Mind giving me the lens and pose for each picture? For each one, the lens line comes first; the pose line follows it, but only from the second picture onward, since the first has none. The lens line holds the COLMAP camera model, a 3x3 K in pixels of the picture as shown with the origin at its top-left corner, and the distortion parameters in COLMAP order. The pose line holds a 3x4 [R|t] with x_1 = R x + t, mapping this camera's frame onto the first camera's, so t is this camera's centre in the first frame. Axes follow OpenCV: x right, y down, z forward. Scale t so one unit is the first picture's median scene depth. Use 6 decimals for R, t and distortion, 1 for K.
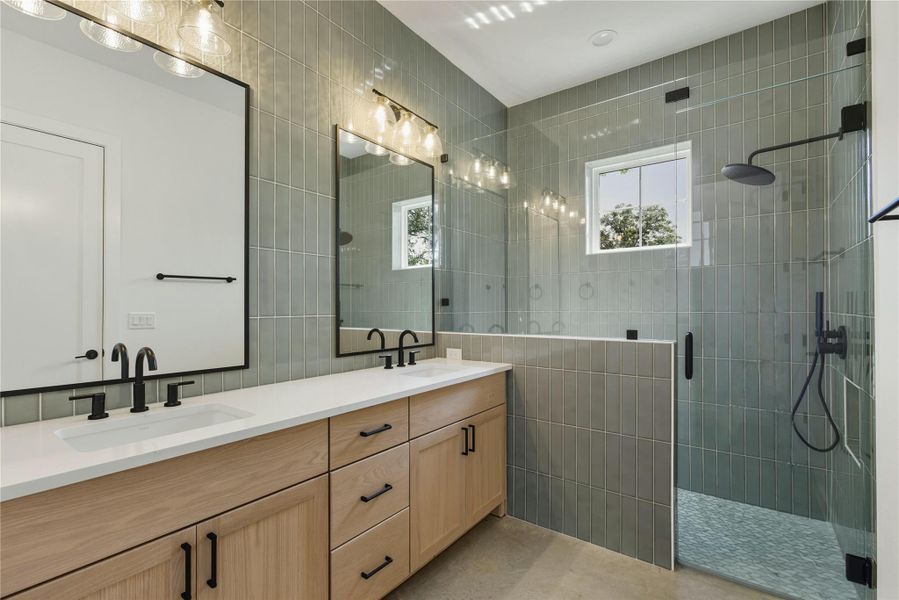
lens RADIAL K [[409.0, 0, 449.5], [0, 409.0, 300.0], [0, 0, 1]] dist [-0.016274, -0.000062]
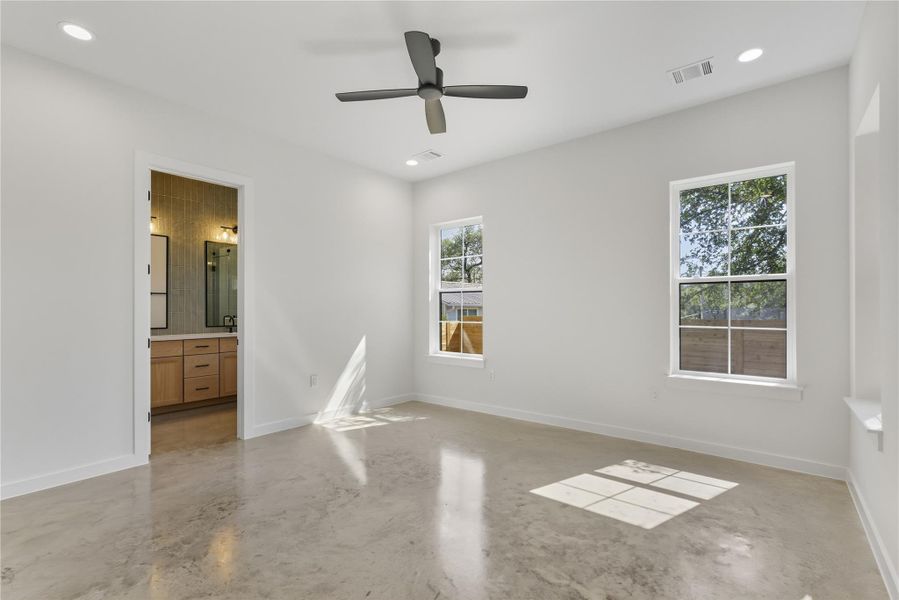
lens RADIAL K [[412.1, 0, 449.5], [0, 412.1, 305.5], [0, 0, 1]] dist [-0.000093, 0.000036]
pose [[0.999085, 0.004012, -0.042570, 1.746970], [-0.003393, 0.999888, 0.014593, -0.061125], [0.042623, -0.014435, 0.998987, -2.001614]]
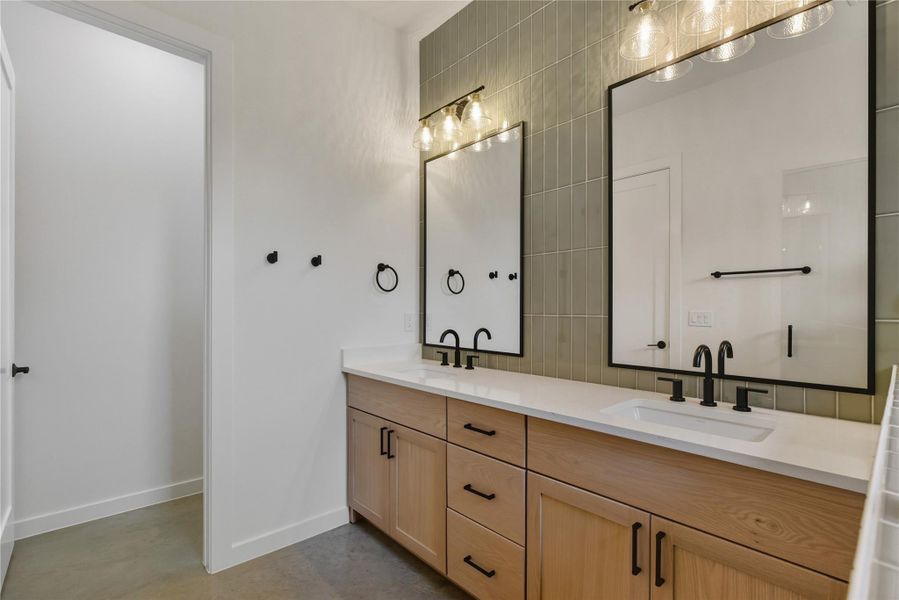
lens RADIAL K [[412.1, 0, 449.5], [0, 412.1, 305.5], [0, 0, 1]] dist [-0.000093, 0.000036]
pose [[-0.187828, 0.000134, -0.982202, 0.739974], [0.019540, 0.999803, -0.003601, 0.014958], [0.982008, -0.019869, -0.187794, 1.004166]]
